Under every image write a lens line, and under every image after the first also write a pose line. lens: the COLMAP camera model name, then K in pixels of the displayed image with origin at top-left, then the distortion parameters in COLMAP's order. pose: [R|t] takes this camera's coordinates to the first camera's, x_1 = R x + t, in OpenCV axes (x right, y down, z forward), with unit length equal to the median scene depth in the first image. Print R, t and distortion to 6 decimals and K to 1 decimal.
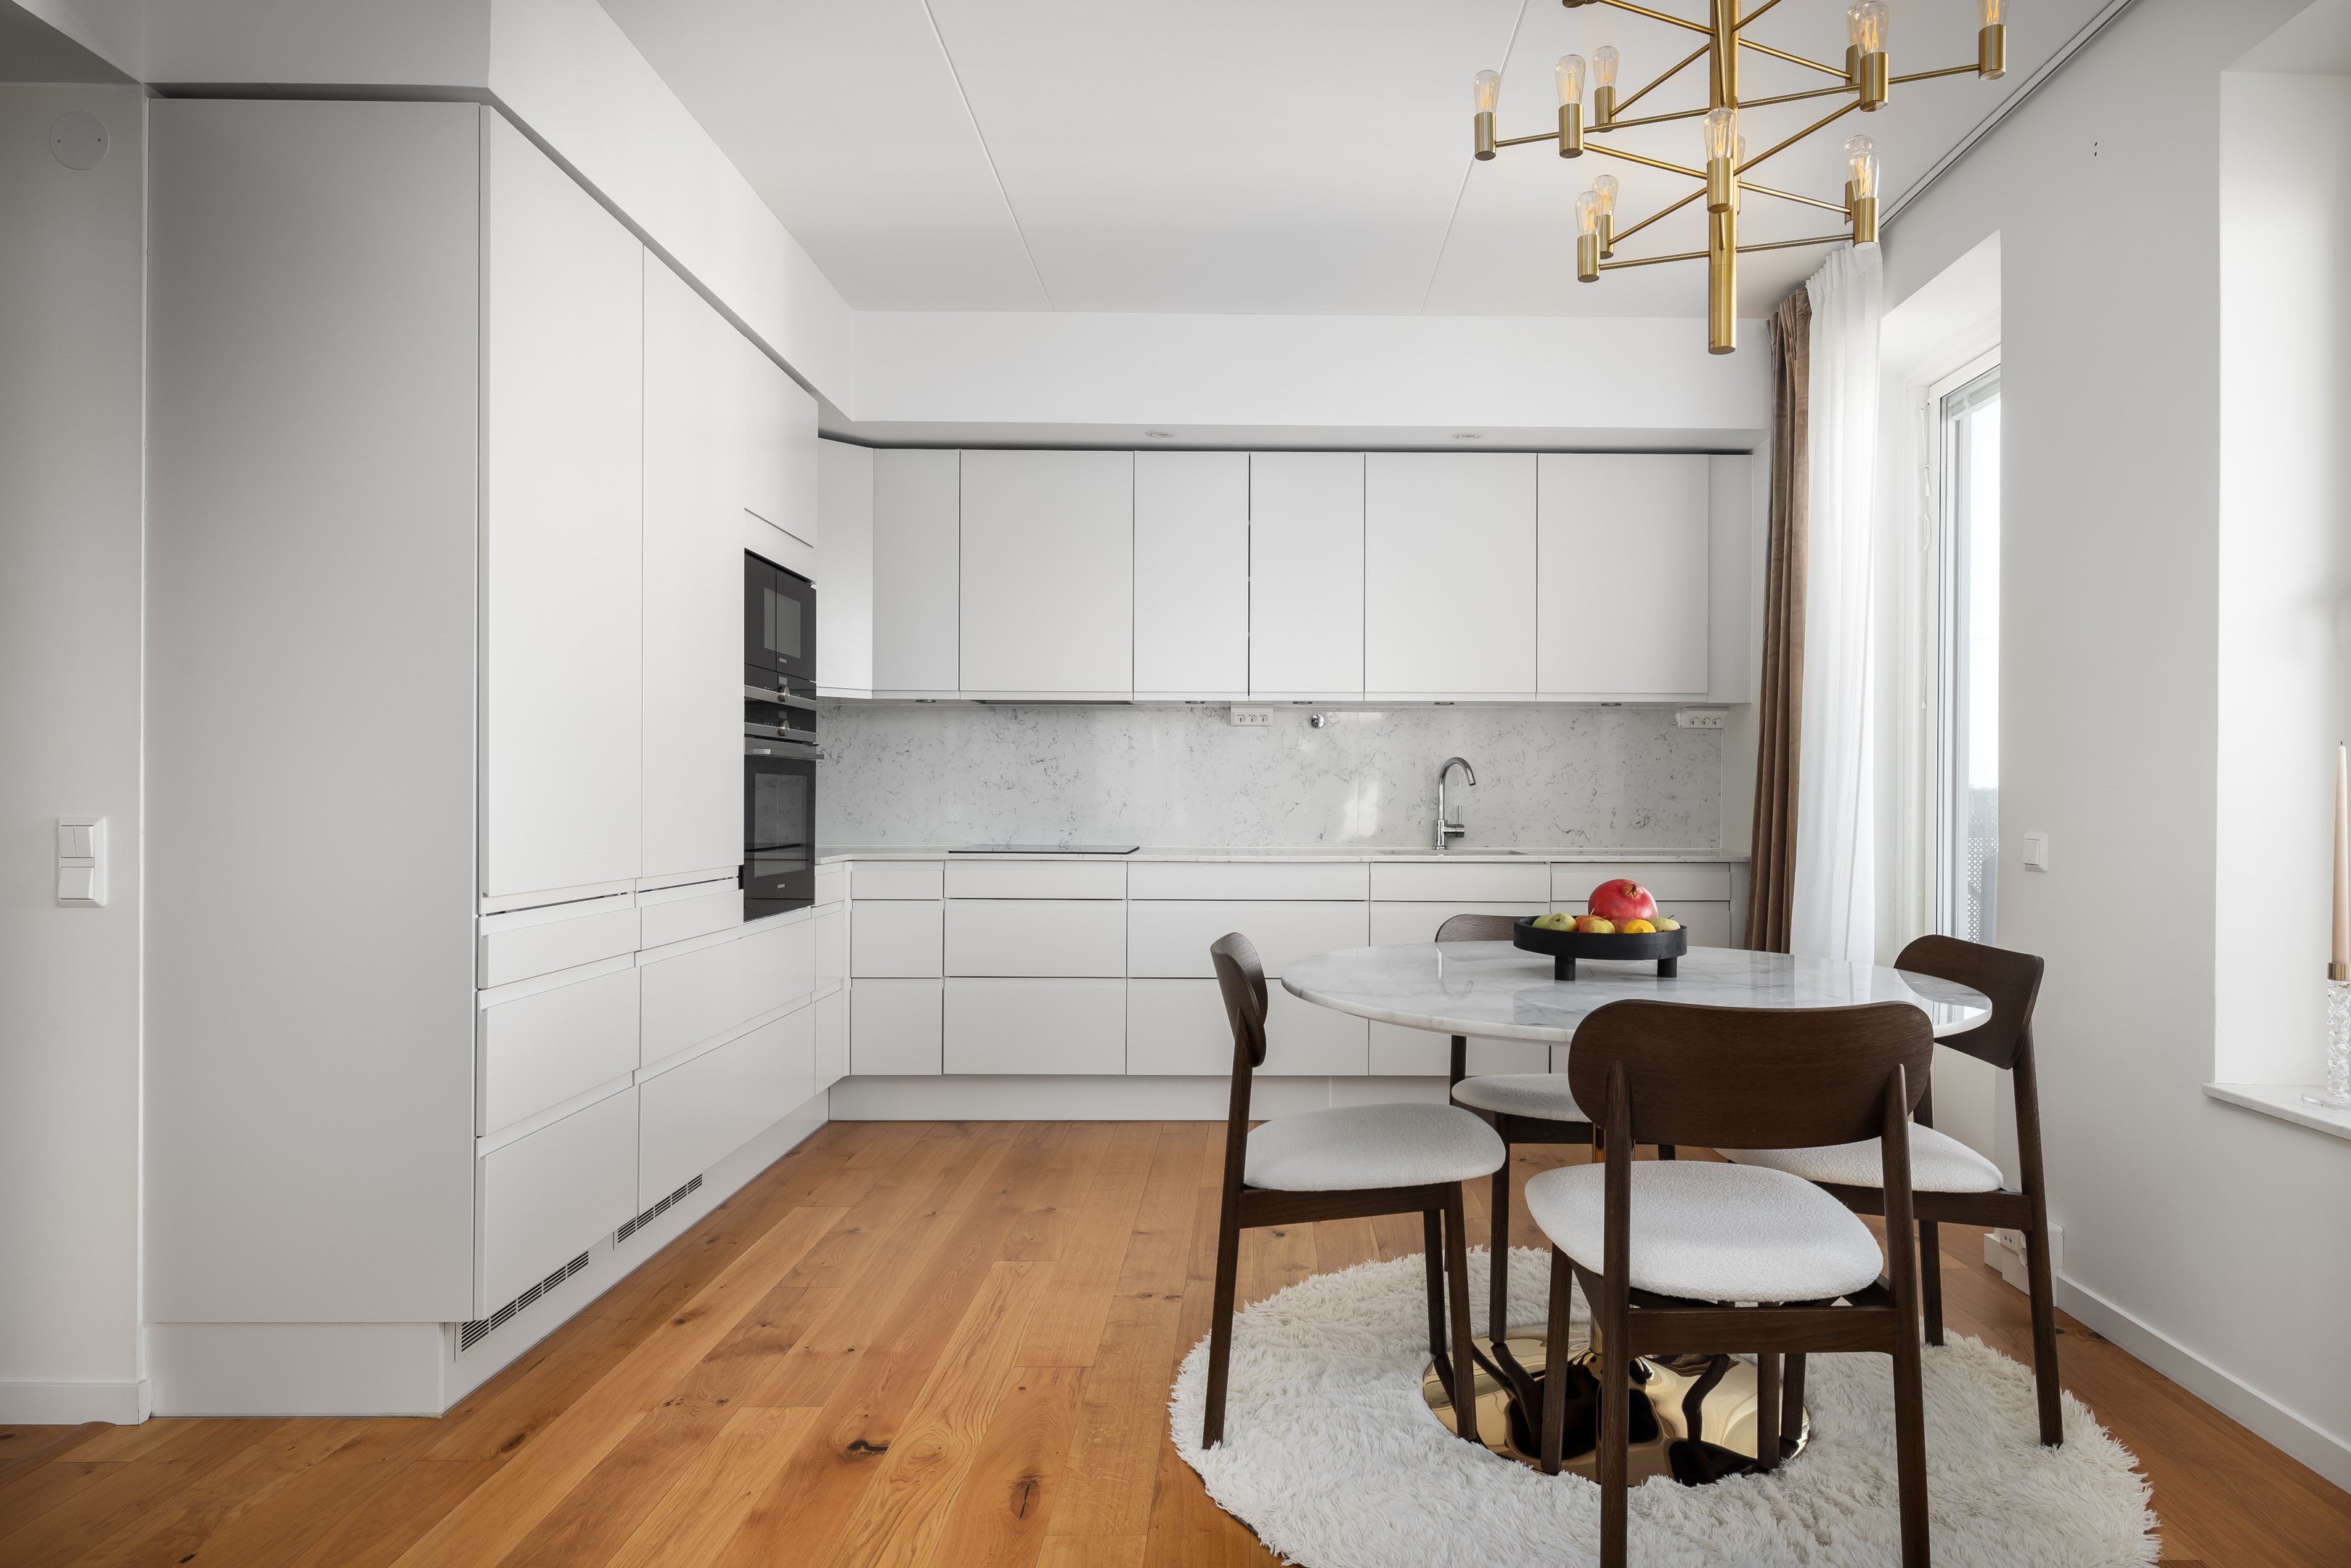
lens RADIAL K [[1388.2, 0, 1282.3], [0, 1388.2, 793.0], [0, 0, 1]] dist [0.001052, -0.002049]
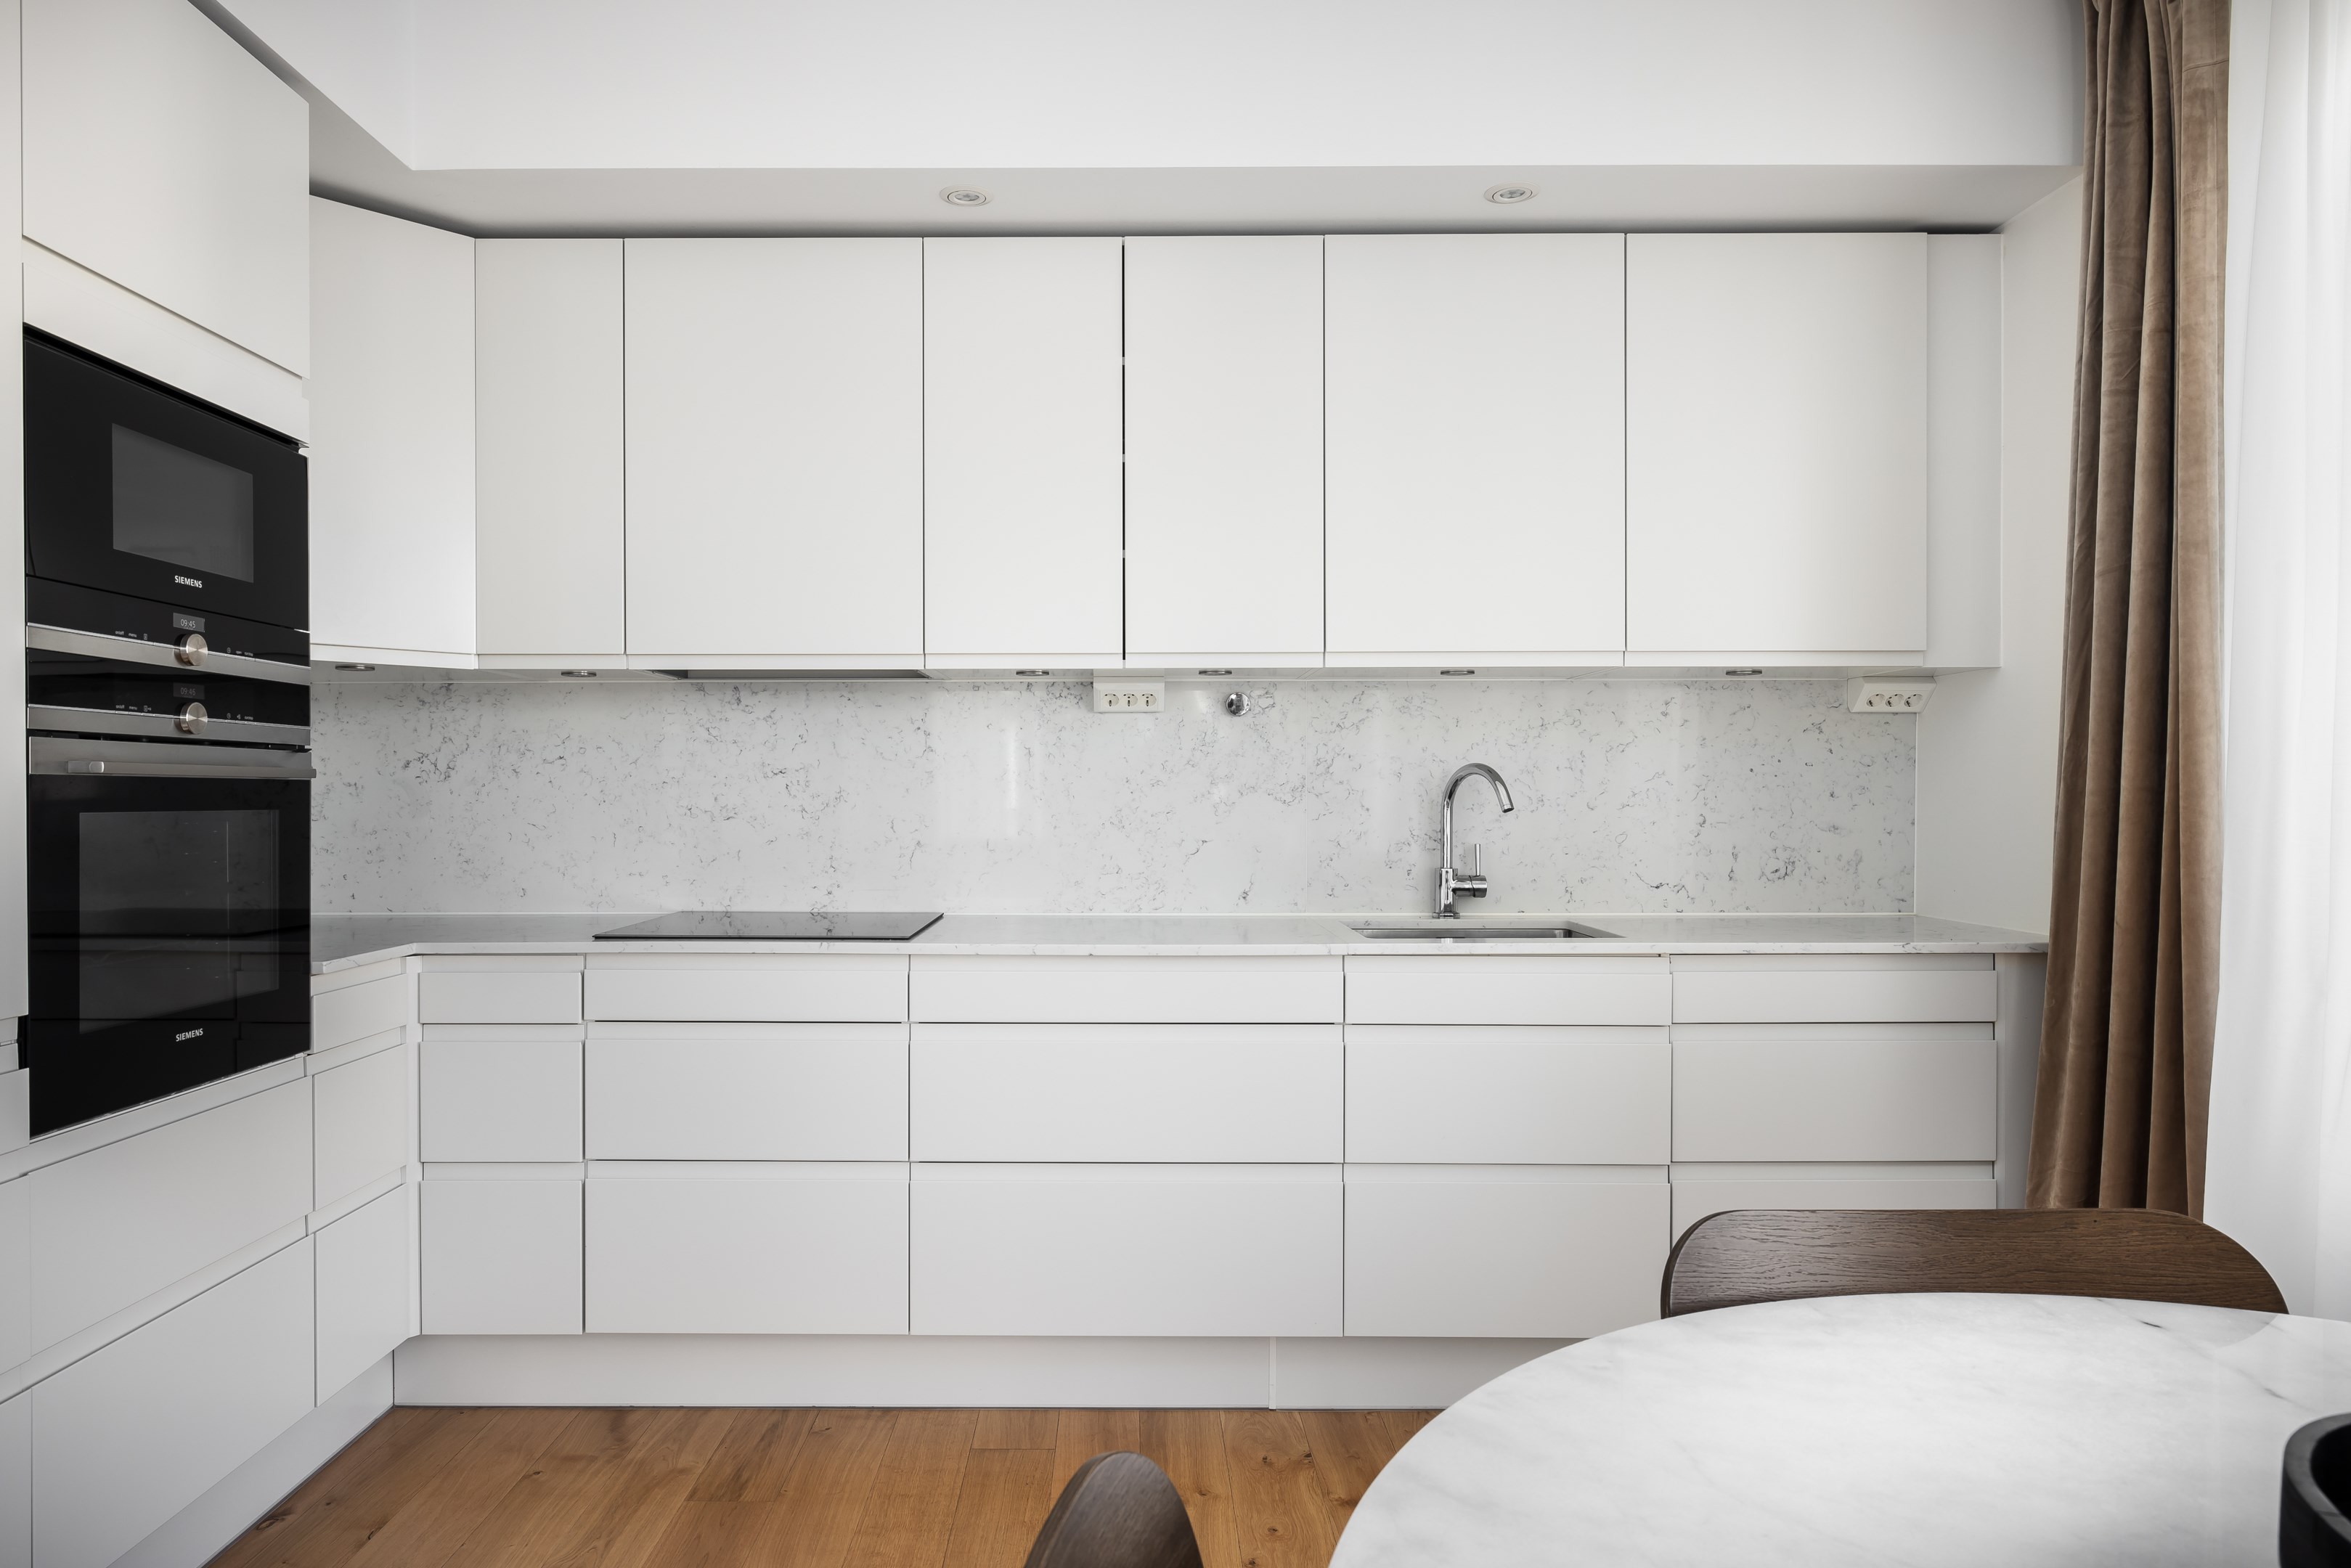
lens RADIAL K [[1424.3, 0, 1117.8], [0, 1424.3, 804.0], [0, 0, 1]] dist [-0.007133, -0.000784]
pose [[0.999670, -0.004204, -0.025334, -0.012832], [0.004471, 0.999935, 0.010485, -0.017369], [0.025288, -0.010595, 0.999624, 0.437601]]
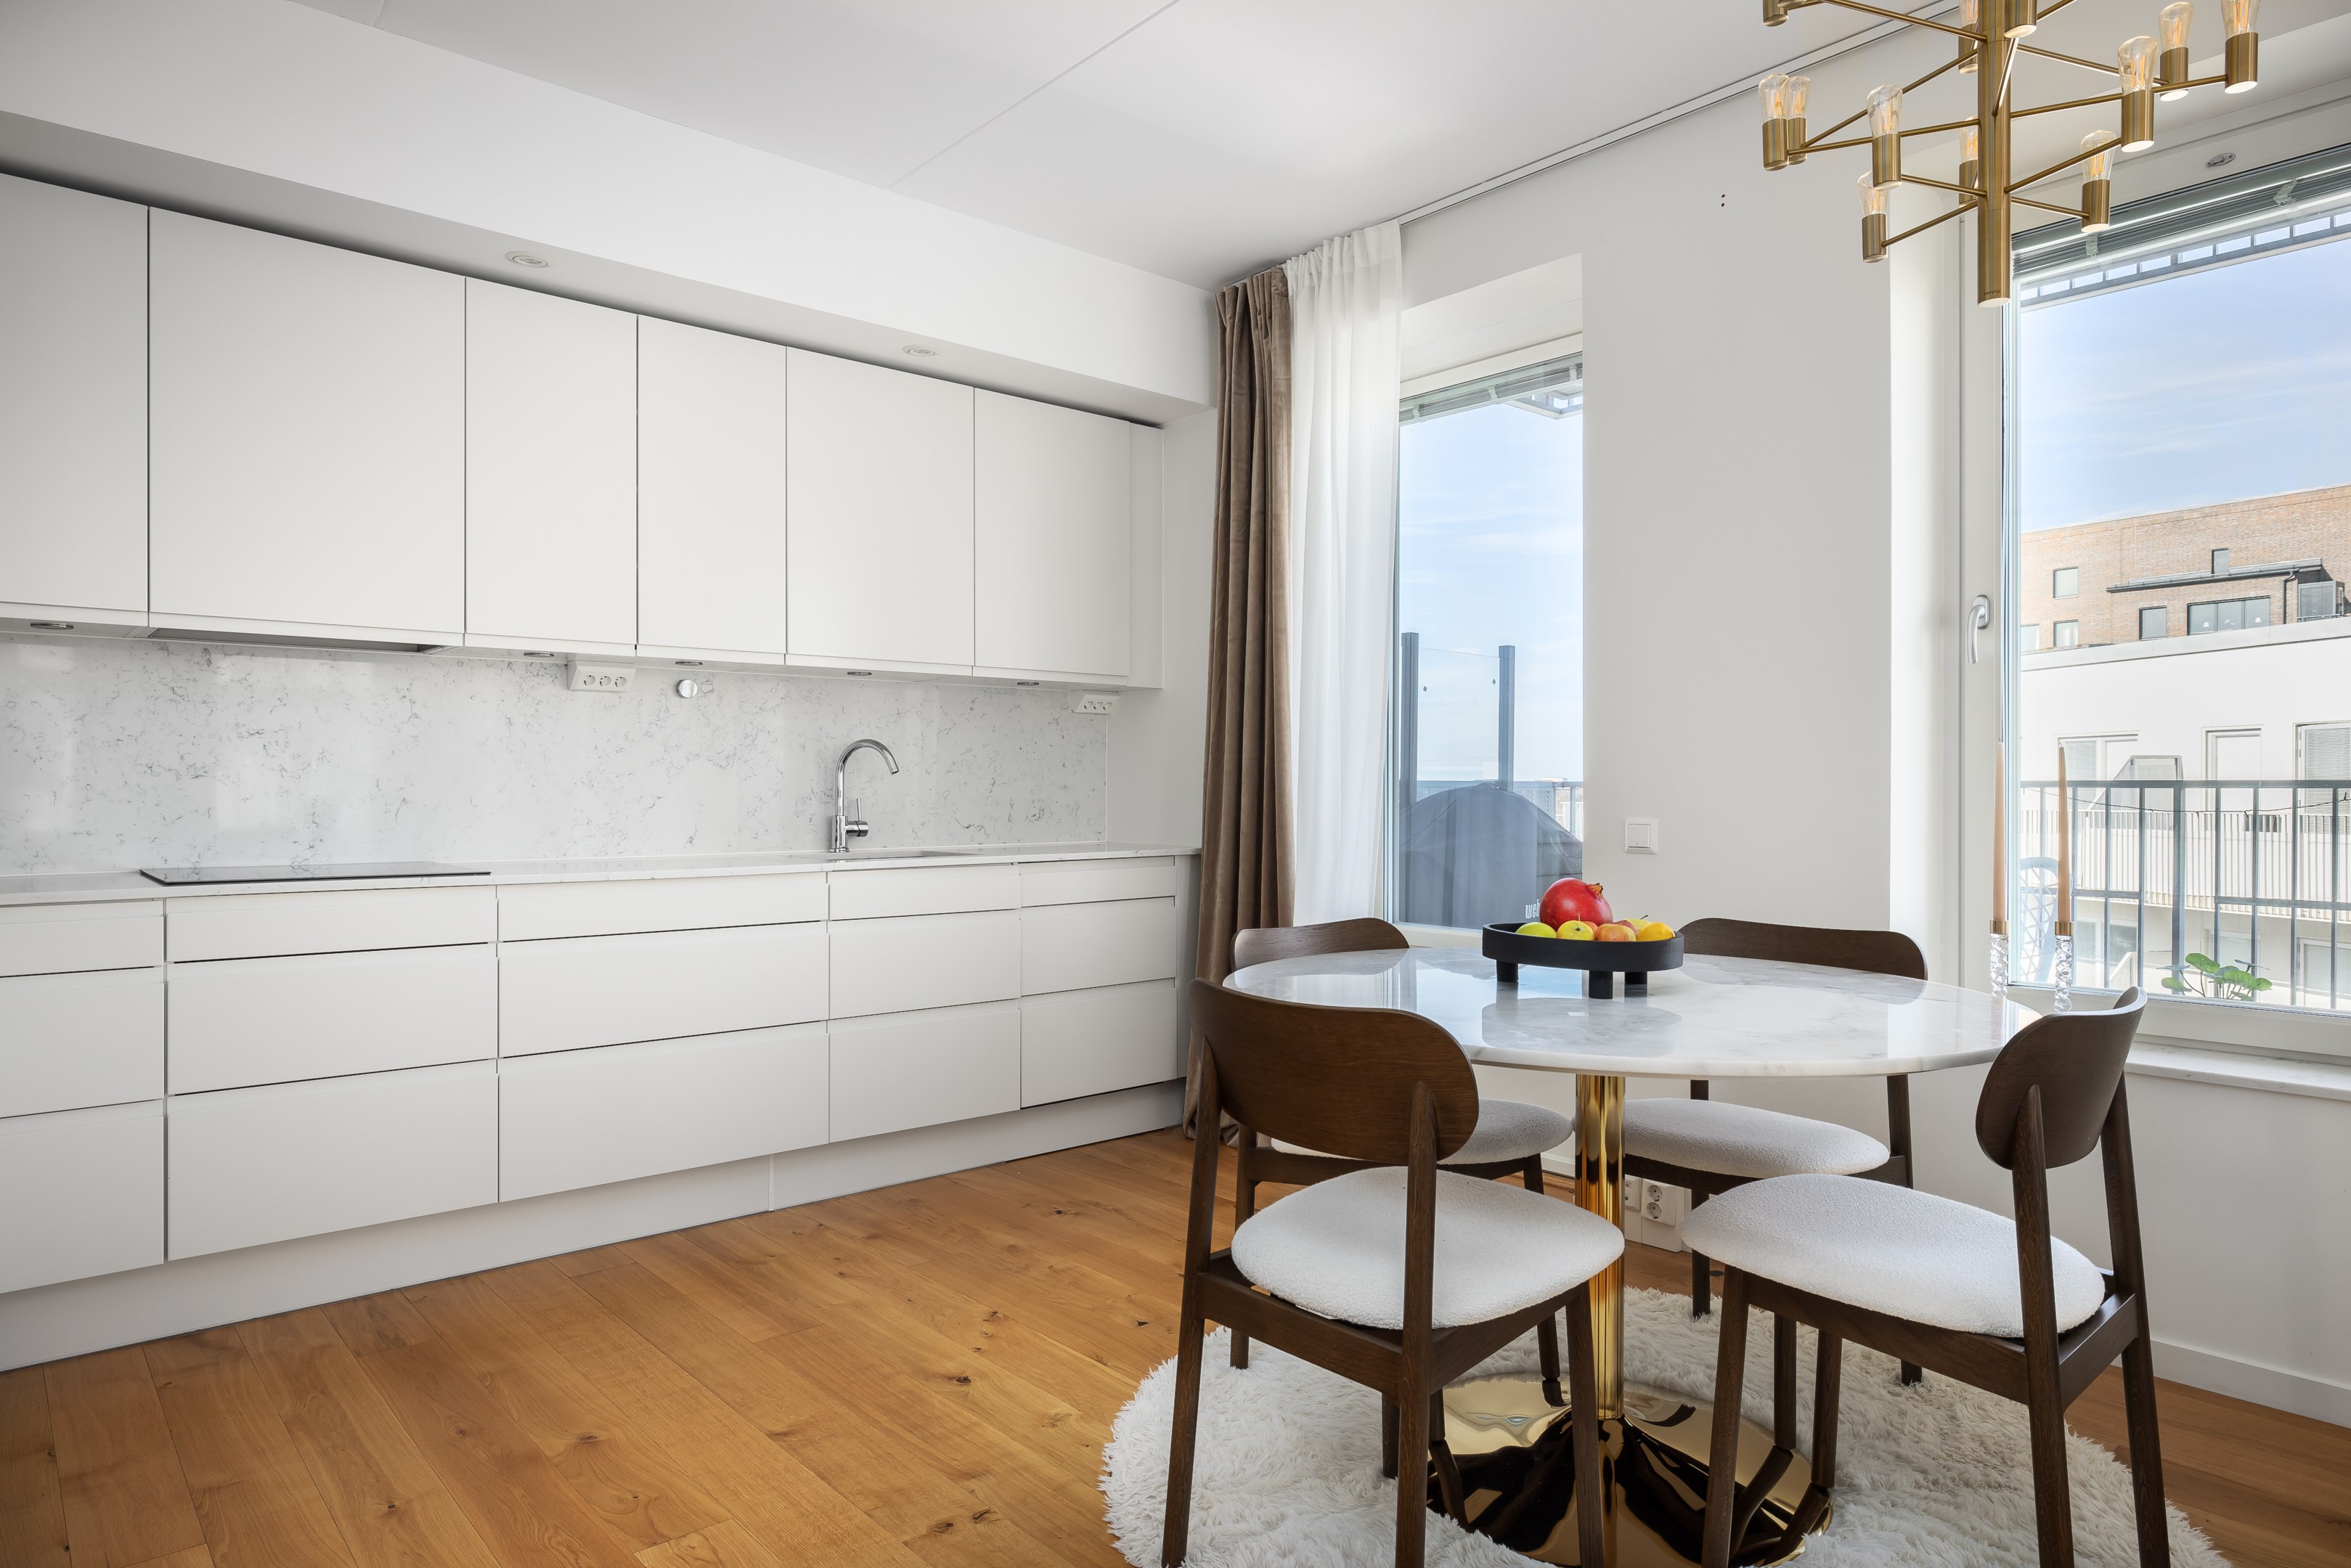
lens RADIAL K [[1407.8, 0, 1175.5], [0, 1407.8, 784.0], [0, 0, 1]] dist [-0.001636, 0.000012]
pose [[0.764449, -0.002008, 0.644682, -0.305569], [0.001904, 0.999998, 0.000856, 0.000449], [-0.644682, 0.000573, 0.764451, 0.272856]]
